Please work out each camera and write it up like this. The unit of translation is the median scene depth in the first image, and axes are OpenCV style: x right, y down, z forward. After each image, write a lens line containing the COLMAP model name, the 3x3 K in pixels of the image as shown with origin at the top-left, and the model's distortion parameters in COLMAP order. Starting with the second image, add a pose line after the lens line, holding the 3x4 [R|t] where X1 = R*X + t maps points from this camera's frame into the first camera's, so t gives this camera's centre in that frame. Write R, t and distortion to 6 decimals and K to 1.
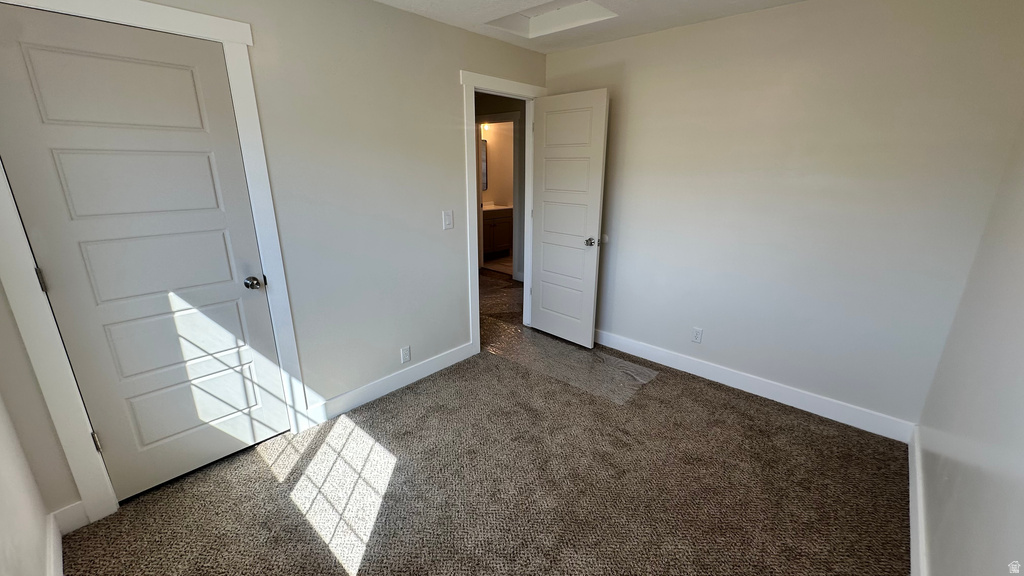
lens RADIAL K [[409.9, 0, 507.0], [0, 409.9, 285.3], [0, 0, 1]] dist [-0.004060, 0.000585]
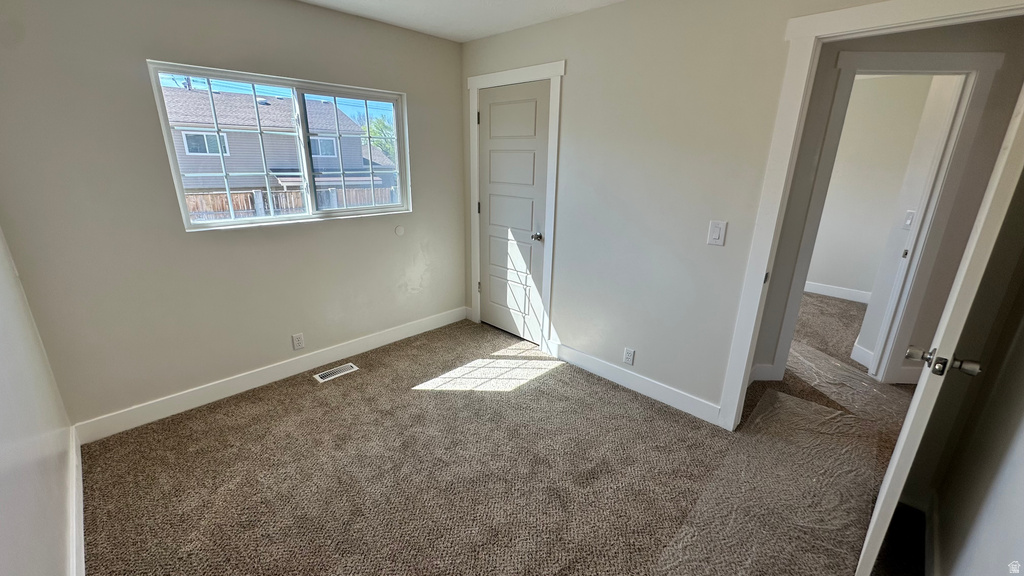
lens RADIAL K [[409.9, 0, 514.3], [0, 409.9, 290.3], [0, 0, 1]] dist [-0.004060, 0.000585]
pose [[-0.030134, 0.304413, -0.952063, 0.861239], [-0.293997, 0.907663, 0.299522, -0.248573], [0.955331, 0.288930, 0.062145, 0.860709]]
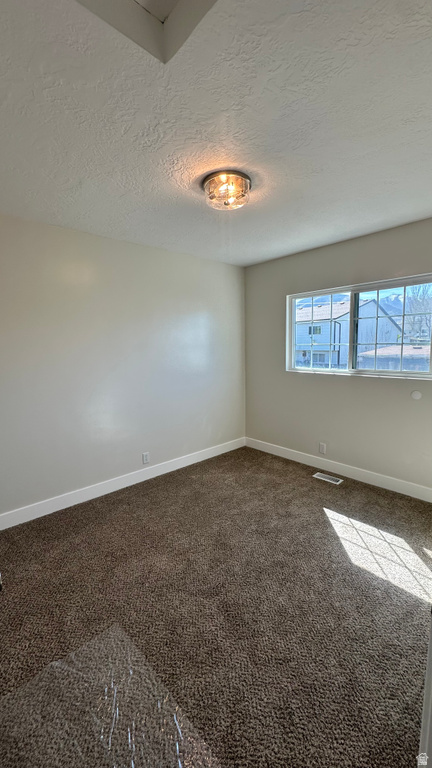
lens RADIAL K [[307.4, 0, 214.2], [0, 307.4, 386.6], [0, 0, 1]] dist [-0.004060, 0.000585]
pose [[-0.996389, 0.003332, 0.084834, 0.060642], [0.038007, 0.911017, 0.410613, -0.443611], [-0.075917, 0.412355, -0.907854, 1.667257]]
